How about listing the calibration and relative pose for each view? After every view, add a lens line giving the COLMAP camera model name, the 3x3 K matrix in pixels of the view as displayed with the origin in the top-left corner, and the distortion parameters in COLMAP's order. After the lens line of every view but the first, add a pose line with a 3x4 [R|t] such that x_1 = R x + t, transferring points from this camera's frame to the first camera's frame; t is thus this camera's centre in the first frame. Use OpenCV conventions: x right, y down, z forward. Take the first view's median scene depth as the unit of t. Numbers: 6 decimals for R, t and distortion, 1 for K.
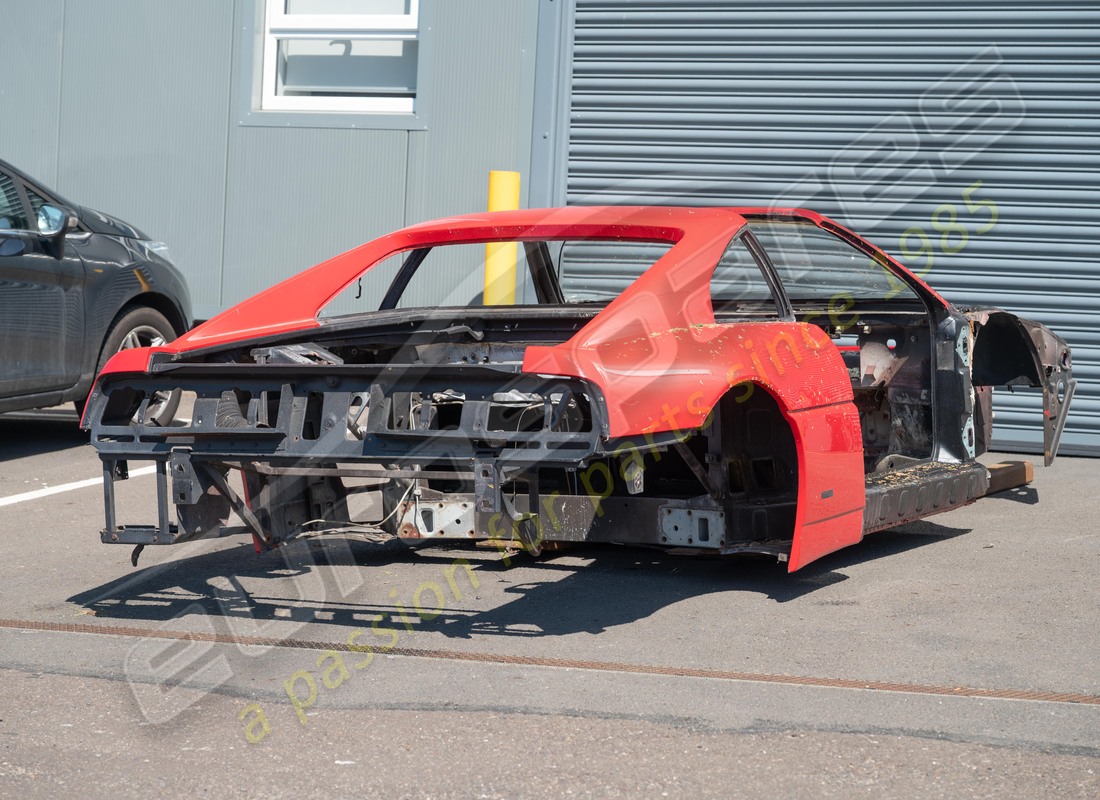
lens RADIAL K [[3329.7, 0, 549.8], [0, 3329.7, 398.6], [0, 0, 1]] dist [0.081357, 0.000000]
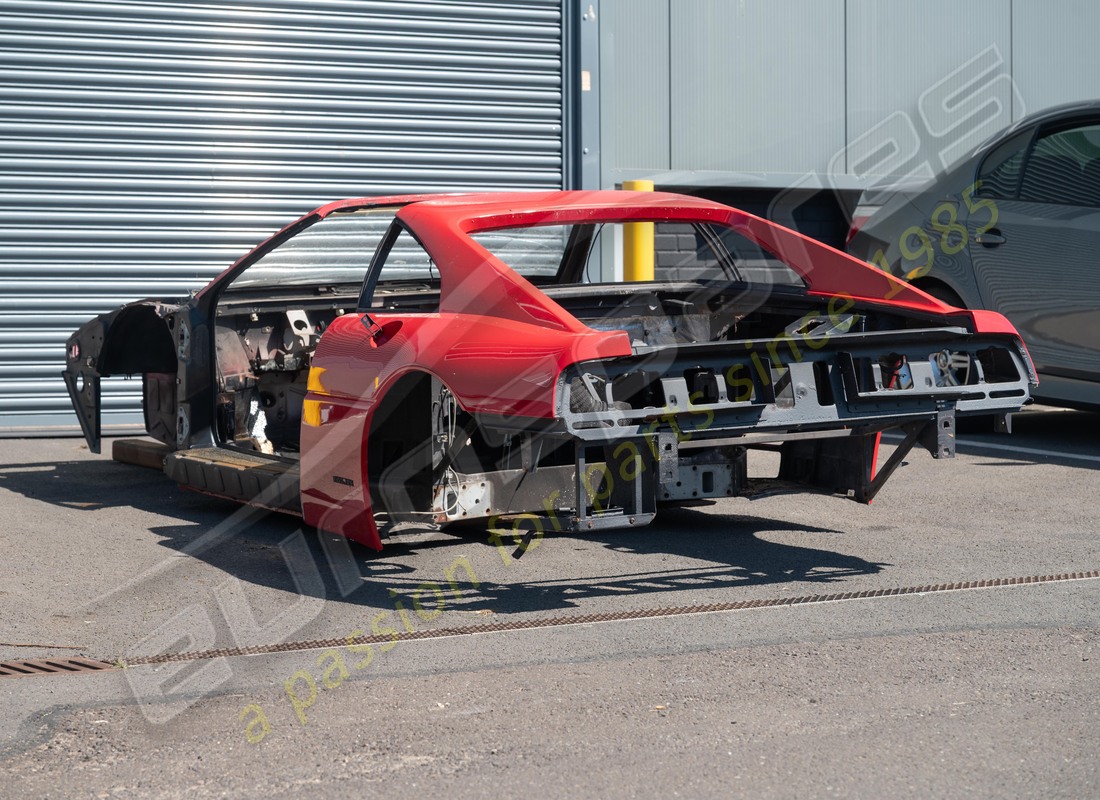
lens RADIAL K [[4076.1, 0, 549.7], [0, 4076.1, 399.6], [0, 0, 1]] dist [0.011616, 0.000000]
pose [[0.530598, -0.060515, 0.845460, -1.095700], [0.063439, 0.997486, 0.031583, -0.033132], [-0.845246, 0.036877, 0.533103, 0.316795]]
